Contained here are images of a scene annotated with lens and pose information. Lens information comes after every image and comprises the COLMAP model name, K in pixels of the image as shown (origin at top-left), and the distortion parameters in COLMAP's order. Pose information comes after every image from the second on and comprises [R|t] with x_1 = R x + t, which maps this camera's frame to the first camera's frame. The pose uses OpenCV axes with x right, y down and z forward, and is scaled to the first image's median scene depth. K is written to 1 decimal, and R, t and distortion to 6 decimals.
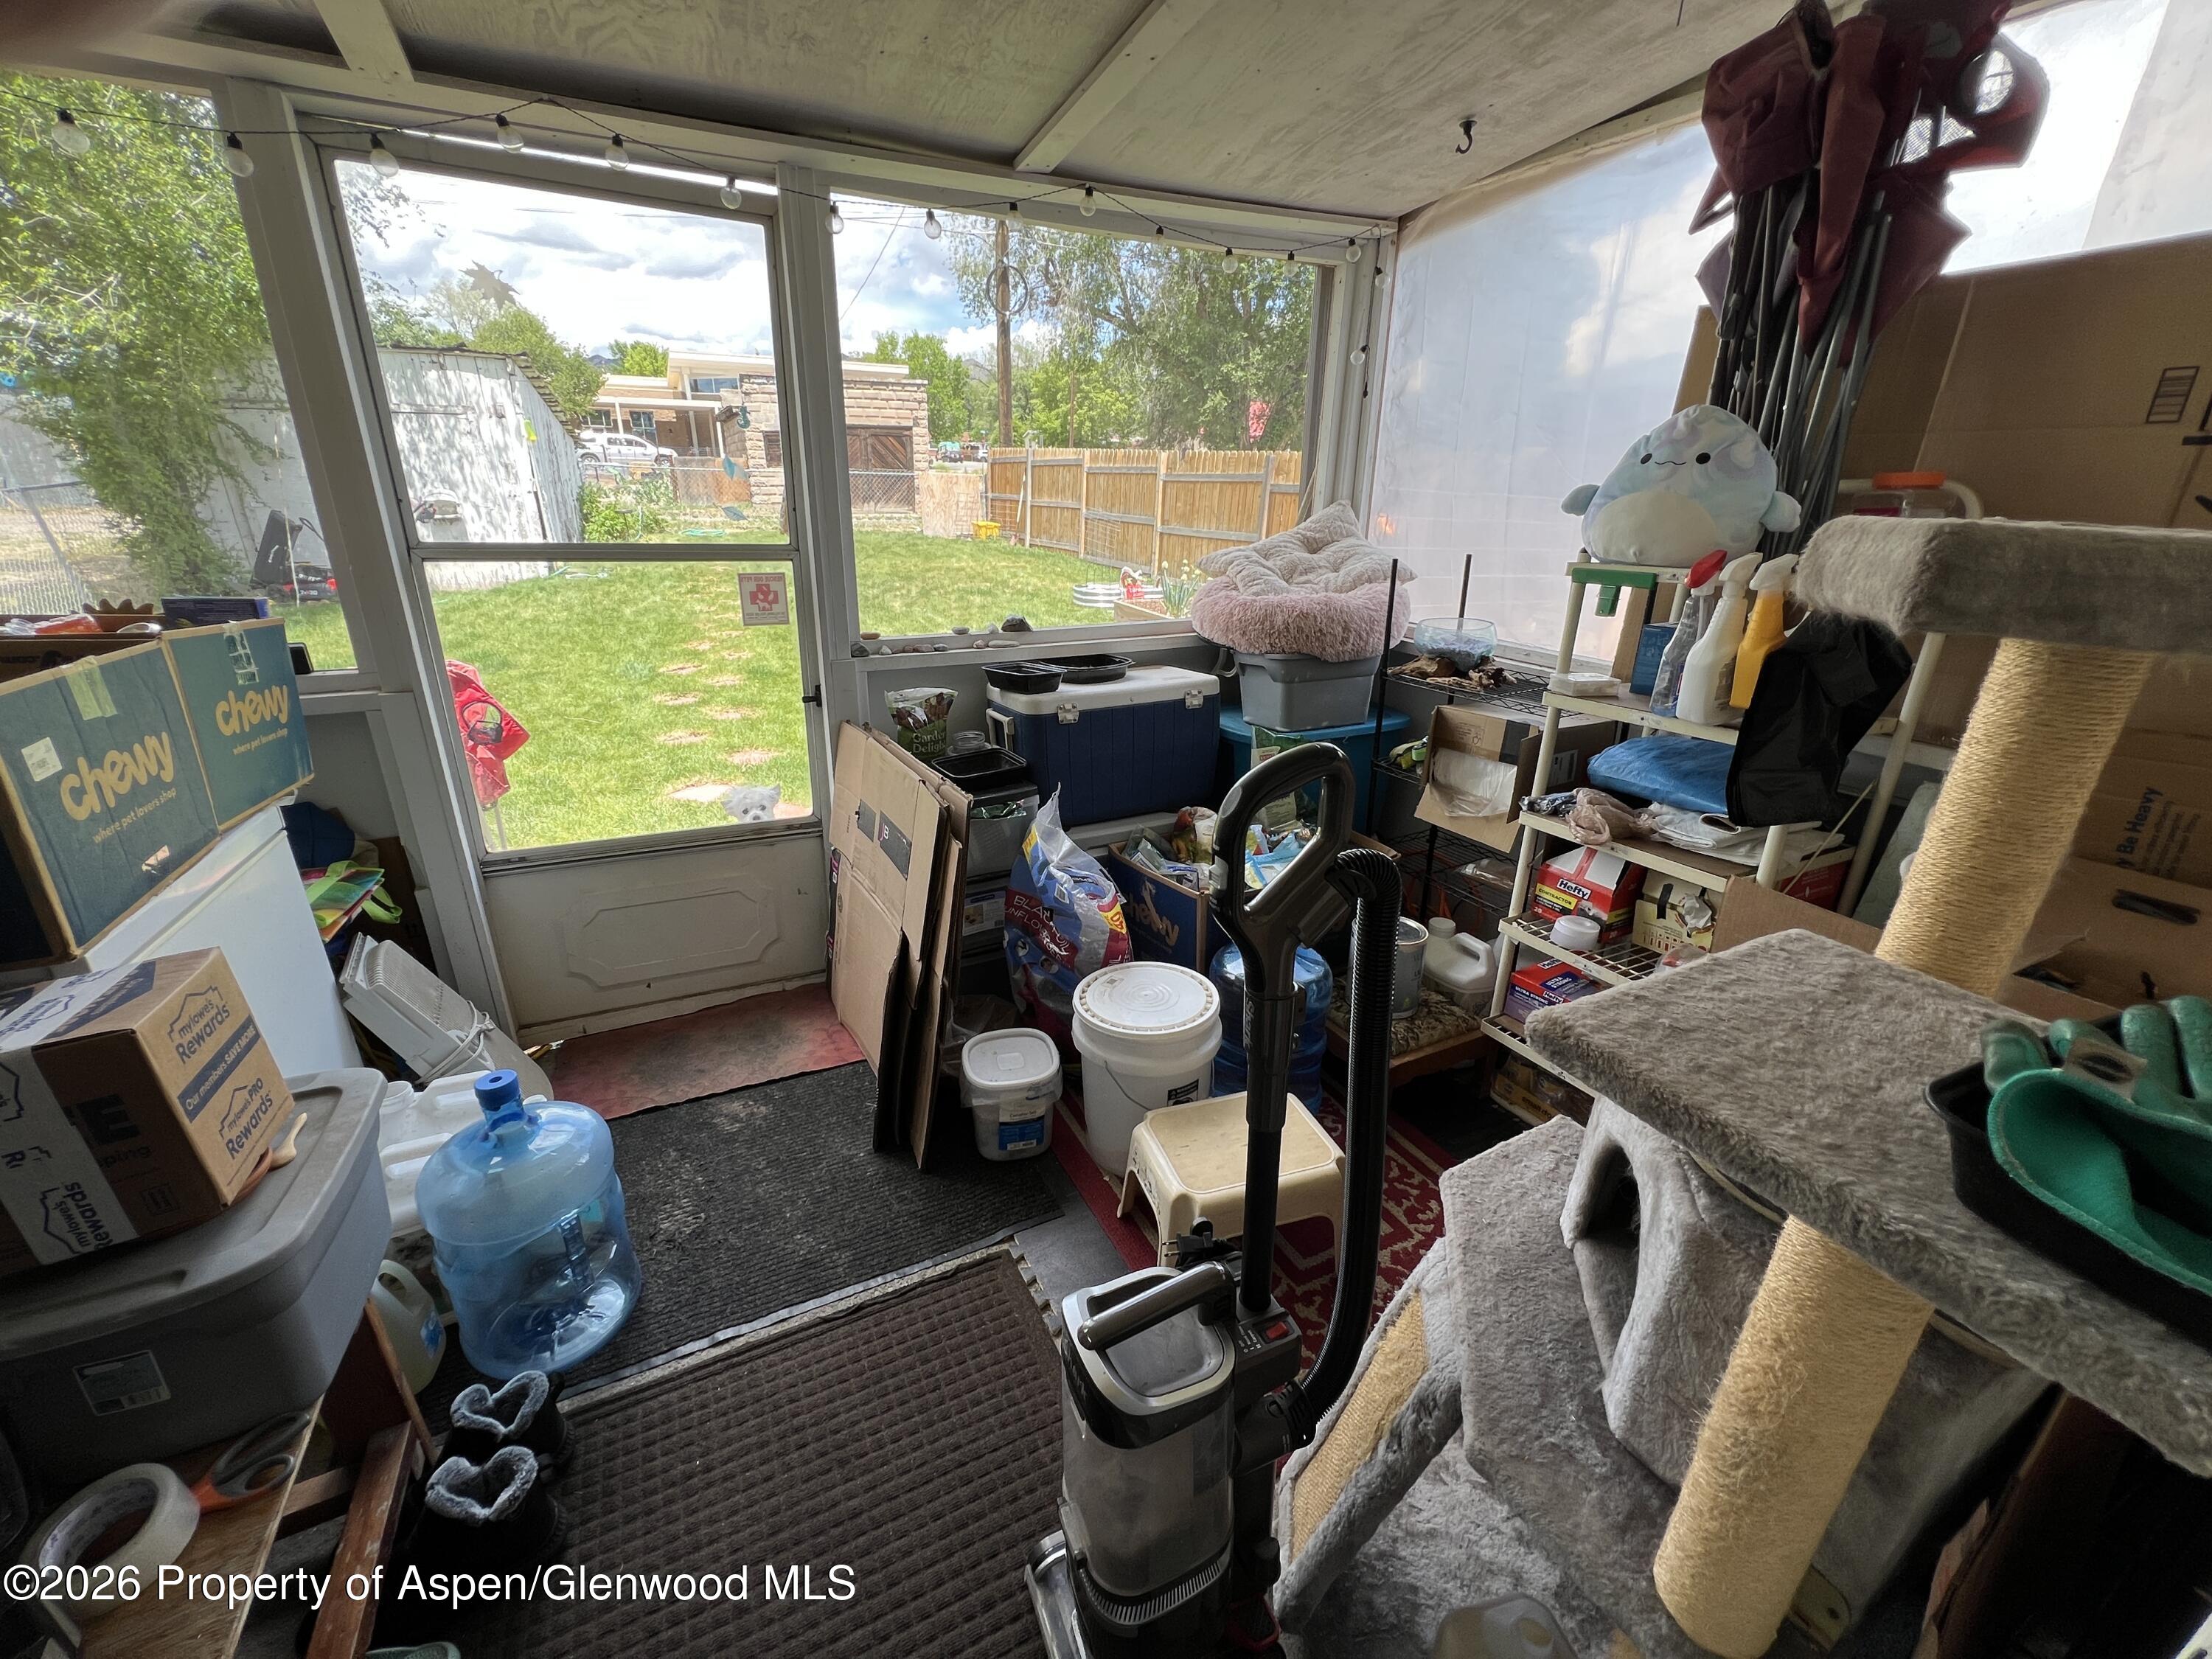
lens RADIAL K [[897.0, 0, 1094.4], [0, 897.0, 831.5], [0, 0, 1]] dist [-0.003878, -0.000034]
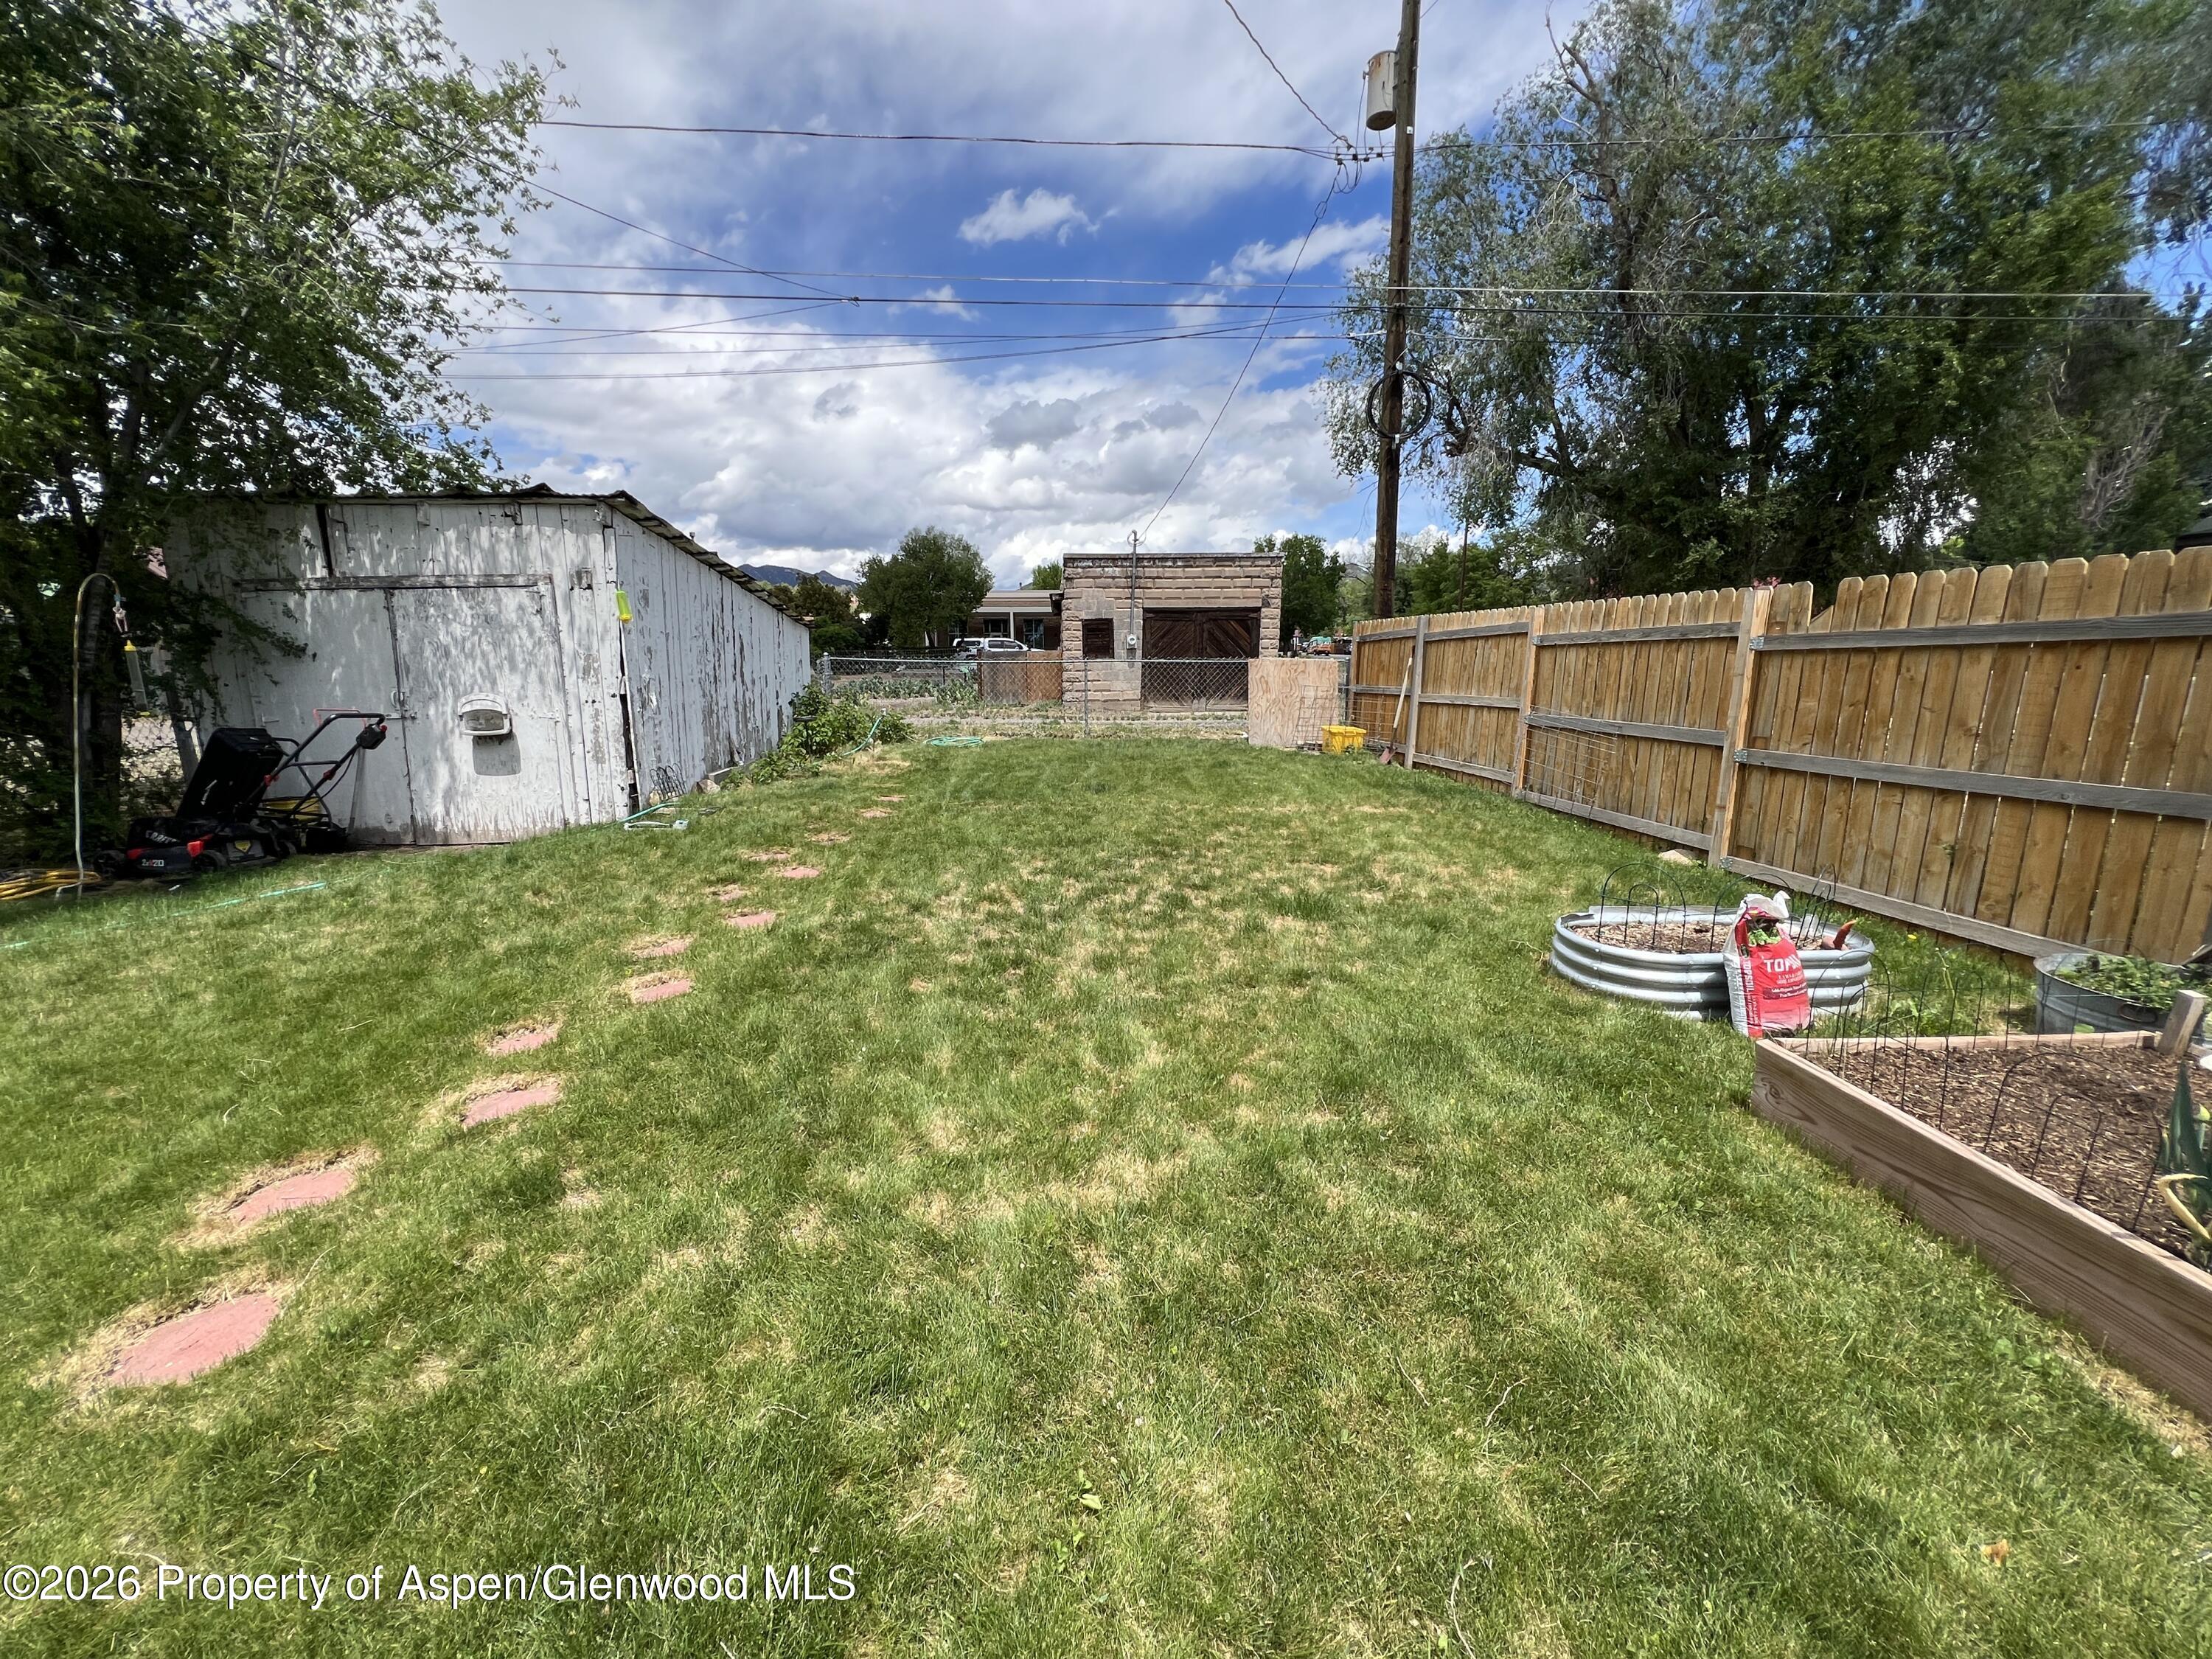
lens RADIAL K [[882.1, 0, 1095.3], [0, 882.1, 836.2], [0, 0, 1]] dist [-0.009682, 0.000332]
pose [[0.921893, 0.047525, -0.384518, -0.029820], [-0.120200, 0.978562, -0.167236, -0.110570], [0.368327, 0.200393, 0.907843, 0.293606]]
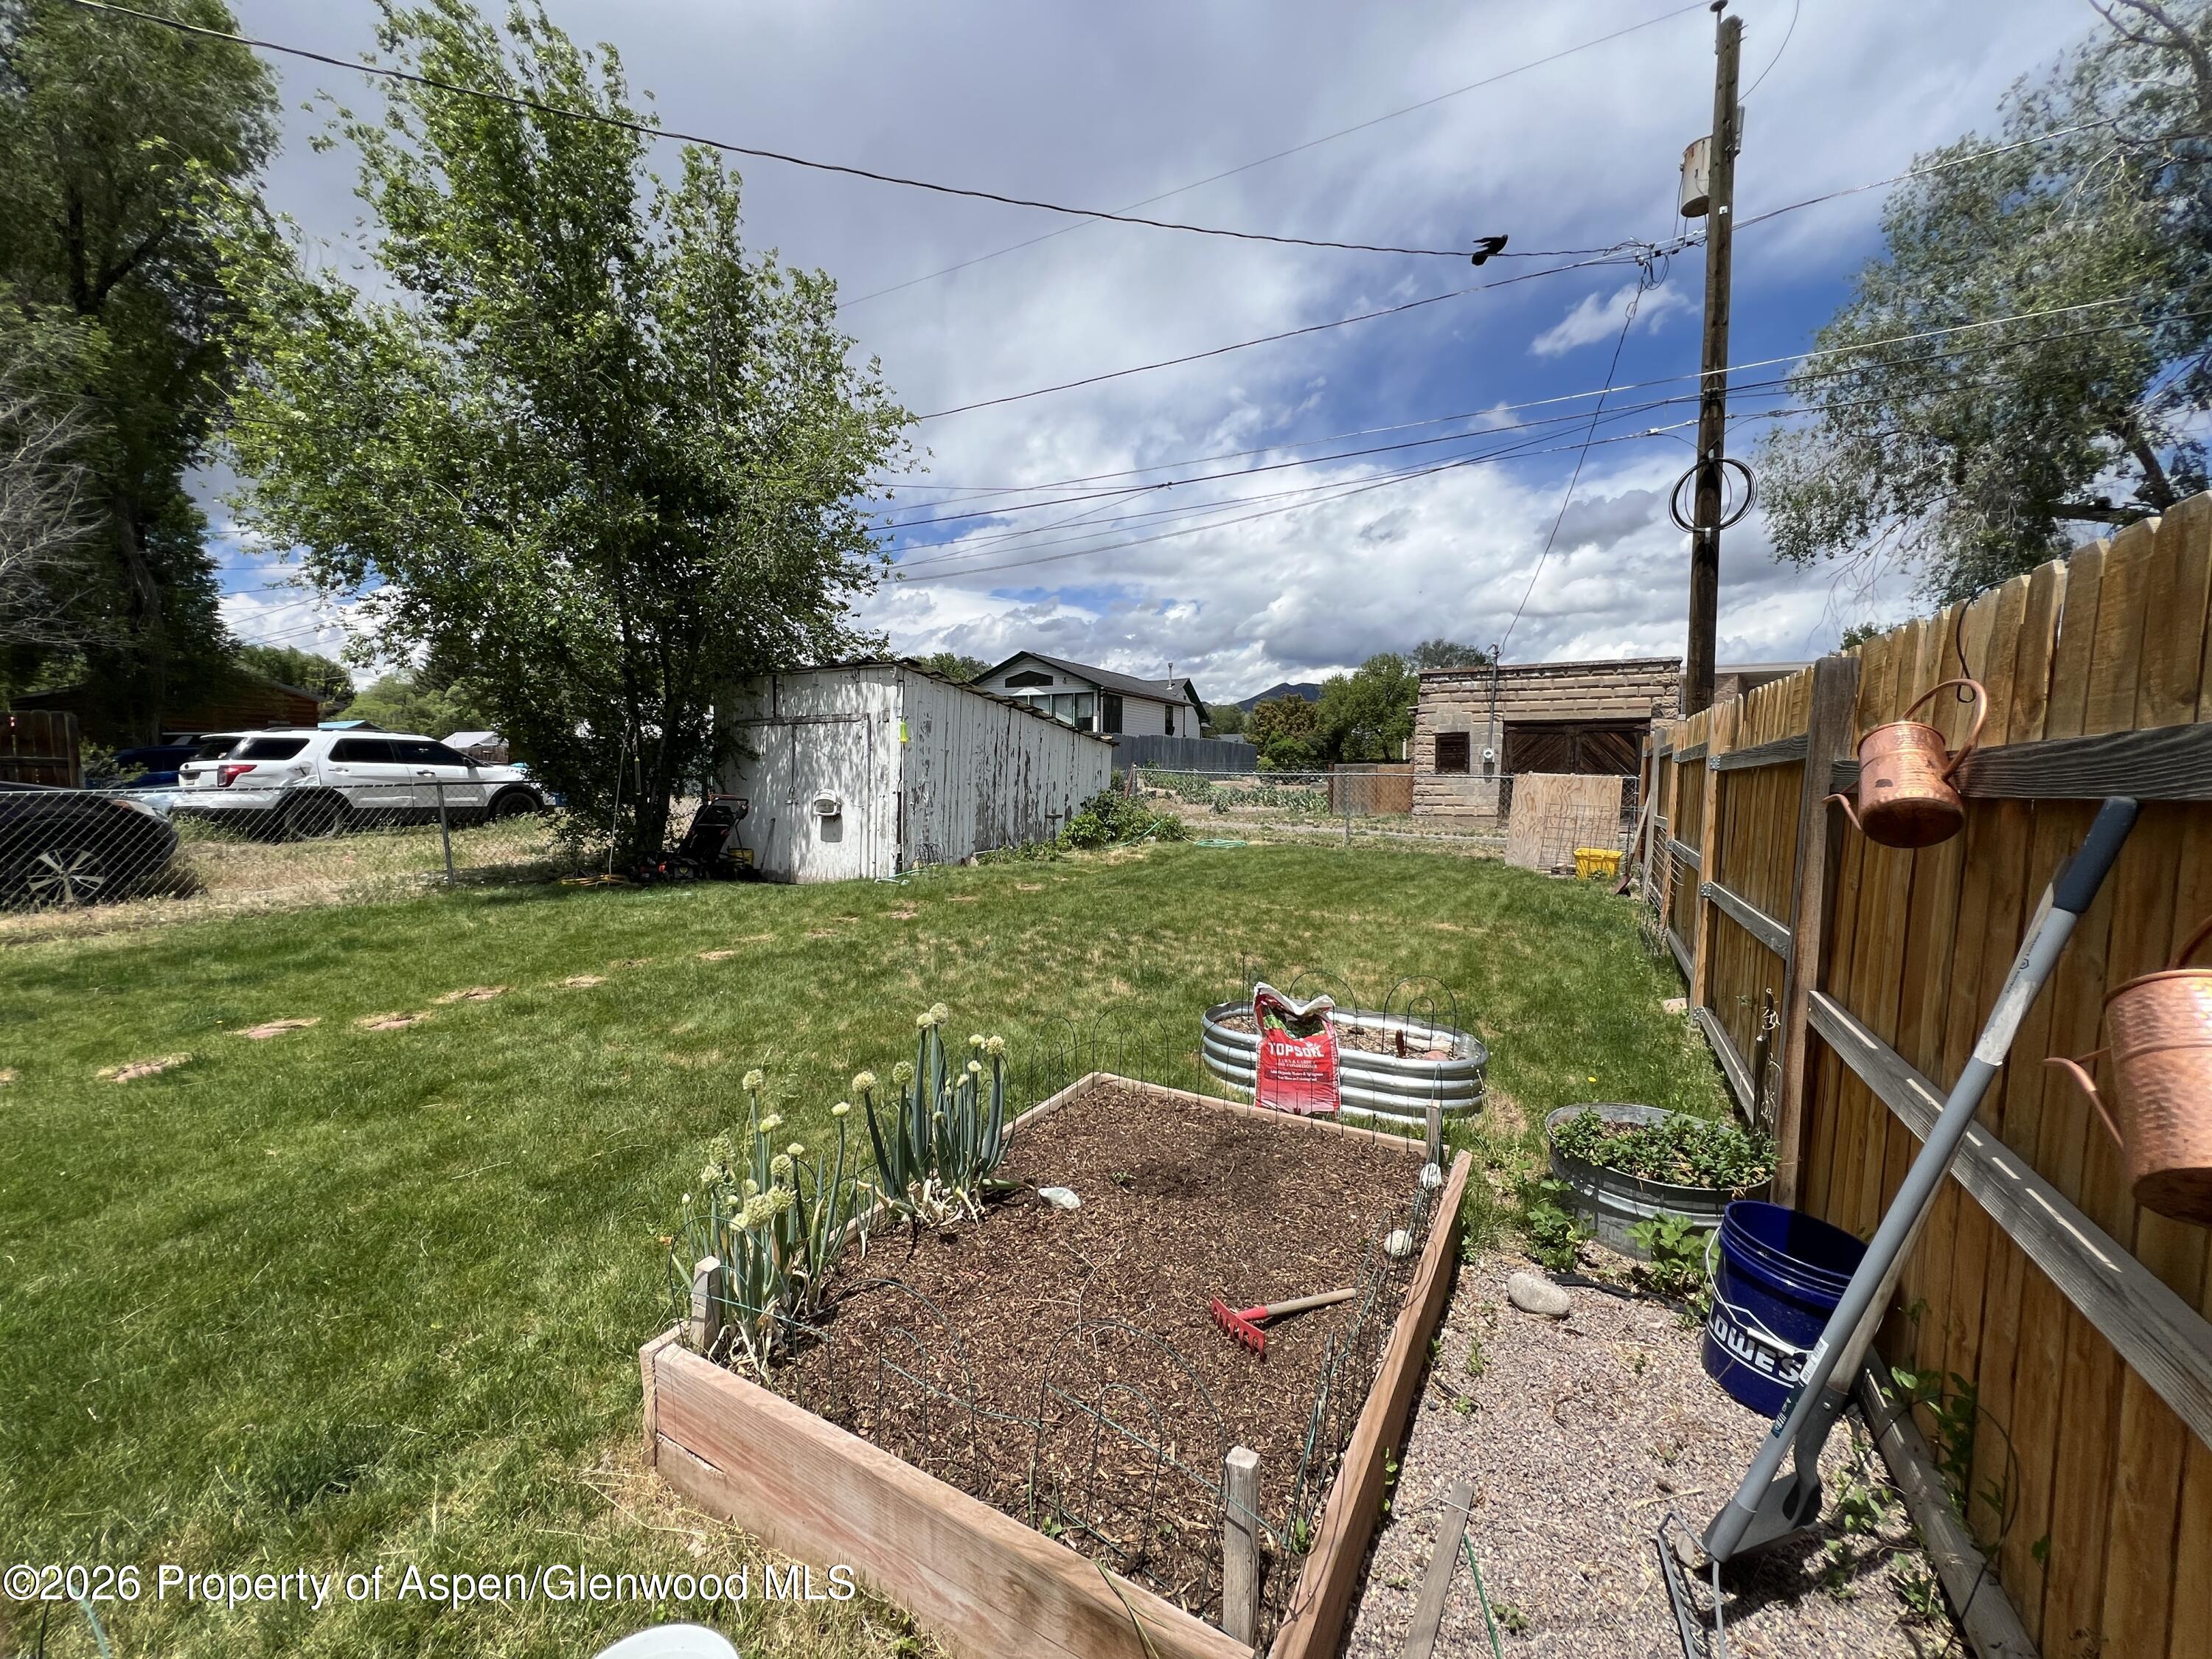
lens RADIAL K [[882.1, 0, 1094.9], [0, 882.1, 823.5], [0, 0, 1]] dist [-0.009682, 0.000332]
pose [[0.558524, 0.026746, -0.829057, 0.138720], [-0.304694, 0.936223, -0.175065, -0.128566], [0.771500, 0.350386, 0.531053, 0.349887]]
